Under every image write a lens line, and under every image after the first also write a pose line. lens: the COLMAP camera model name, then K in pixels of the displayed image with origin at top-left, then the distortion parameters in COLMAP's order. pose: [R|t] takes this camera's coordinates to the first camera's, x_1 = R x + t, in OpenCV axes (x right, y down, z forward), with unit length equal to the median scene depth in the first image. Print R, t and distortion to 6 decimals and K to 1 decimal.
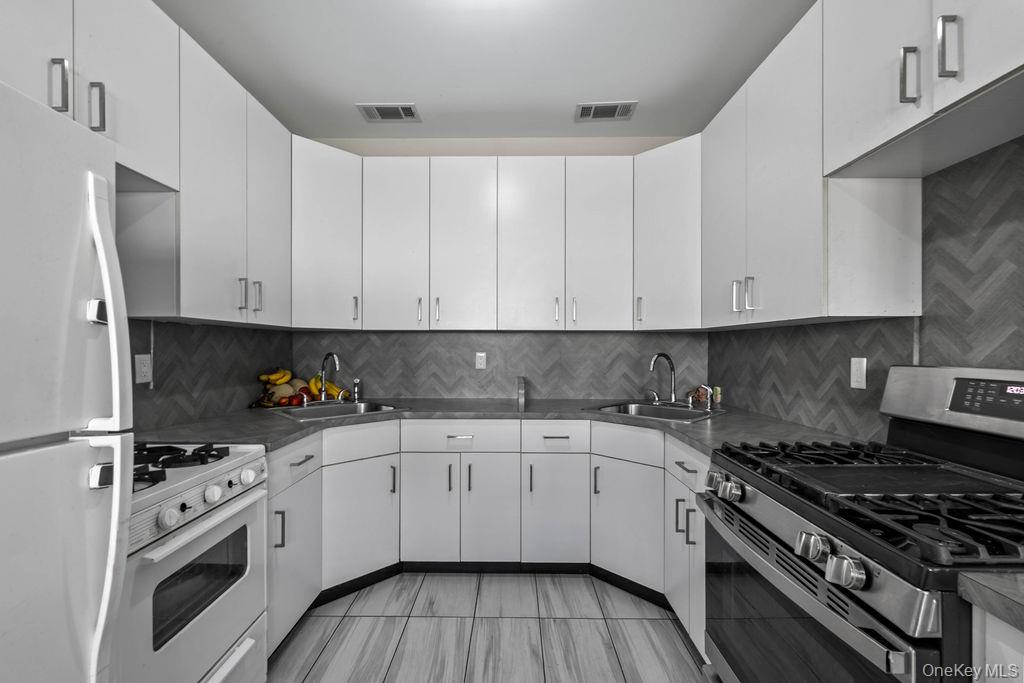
lens RADIAL K [[433.1, 0, 509.5], [0, 433.1, 348.1], [0, 0, 1]] dist [0.002135, -0.000730]
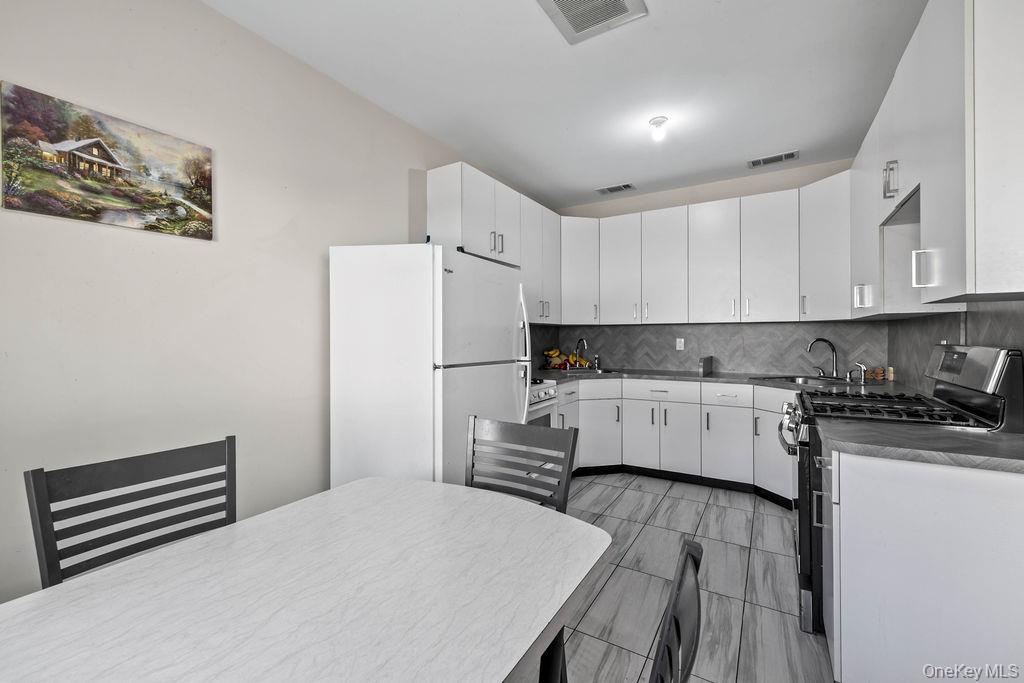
lens RADIAL K [[433.1, 0, 507.8], [0, 433.1, 335.6], [0, 0, 1]] dist [0.002135, -0.000730]
pose [[0.858519, -0.005993, -0.512747, 0.229259], [0.004513, 0.999981, -0.004131, 0.004291], [0.512762, 0.001232, 0.858530, -0.663937]]
